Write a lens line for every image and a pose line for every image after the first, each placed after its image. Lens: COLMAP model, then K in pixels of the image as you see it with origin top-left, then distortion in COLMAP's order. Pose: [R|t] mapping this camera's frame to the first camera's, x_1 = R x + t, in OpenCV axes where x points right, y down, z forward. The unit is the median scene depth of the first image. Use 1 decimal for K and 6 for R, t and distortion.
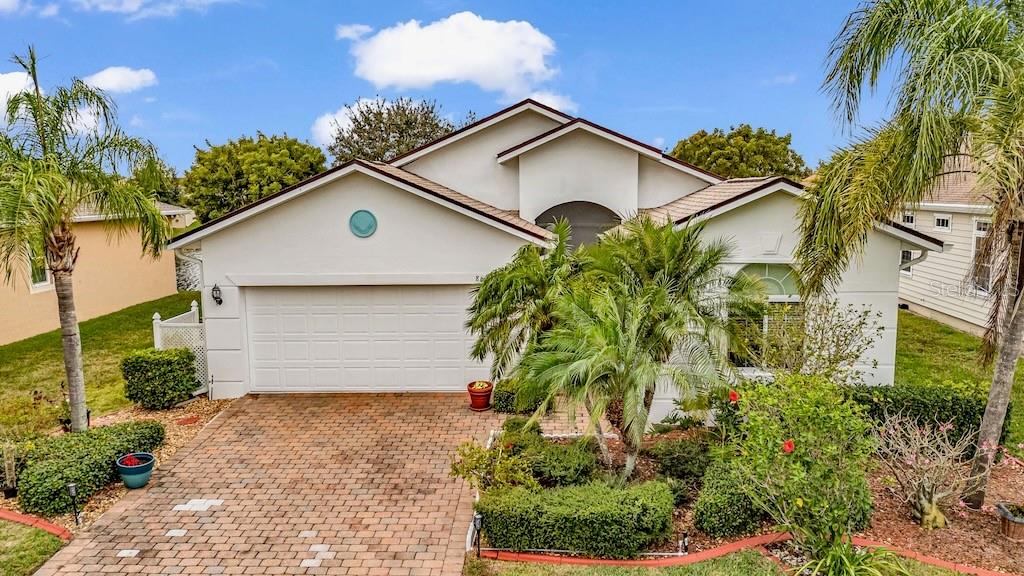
lens RADIAL K [[772.6, 0, 512.0], [0, 772.6, 288.0], [0, 0, 1]] dist [0.090022, -0.091955]
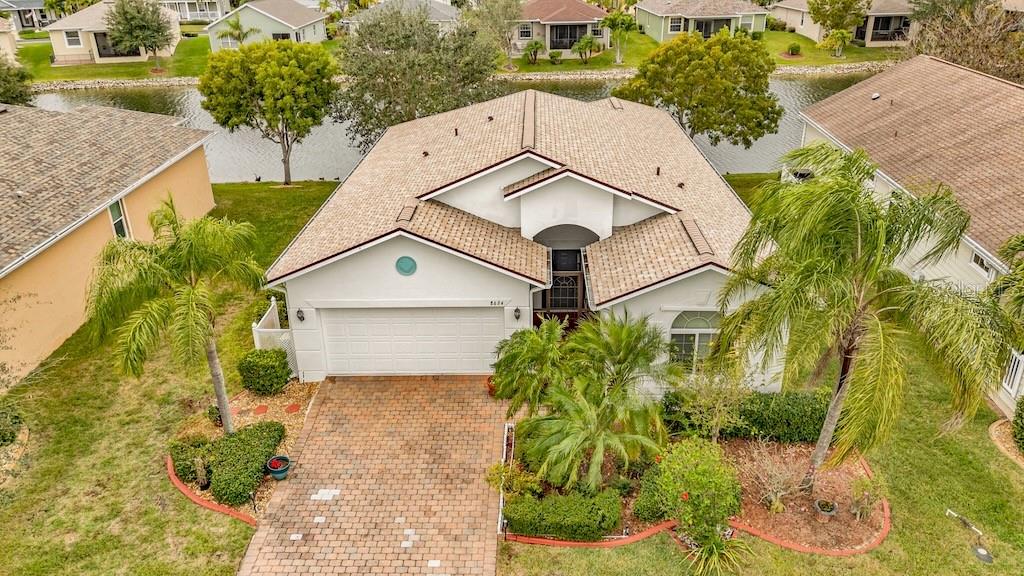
lens RADIAL K [[791.5, 0, 512.0], [0, 791.5, 288.0], [0, 0, 1]] dist [0.130216, -0.295289]
pose [[0.999757, -0.015514, 0.015675, -0.036371], [0.010128, 0.954327, 0.298593, -0.533987], [-0.019591, -0.298361, 0.954252, -0.380234]]
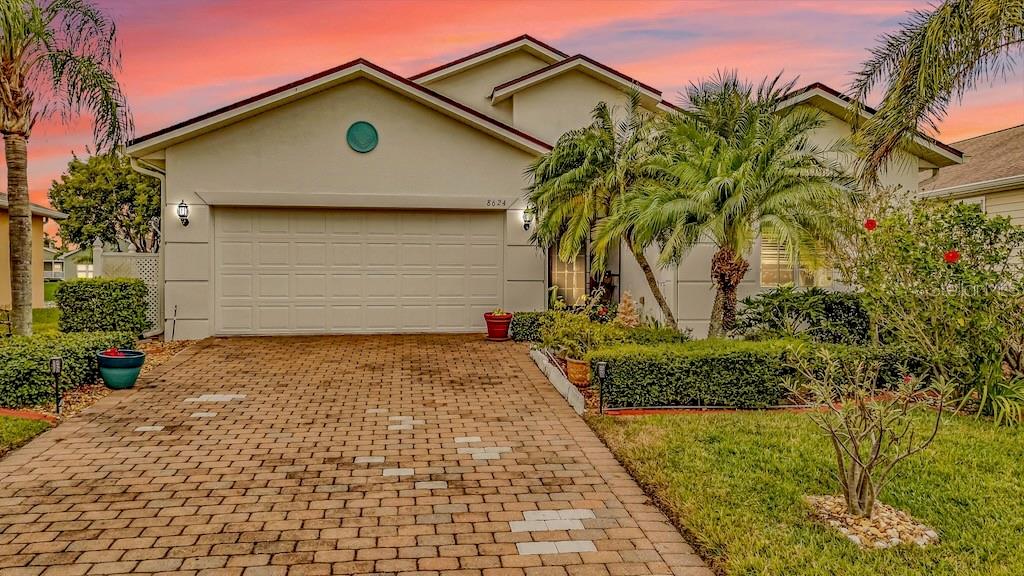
lens RADIAL K [[772.6, 0, 512.0], [0, 772.6, 288.0], [0, 0, 1]] dist [0.090022, -0.091955]
pose [[0.980240, 0.008128, 0.197645, -0.233581], [0.016915, 0.992051, -0.124693, 0.239457], [-0.197087, 0.125573, 0.972311, 0.140415]]
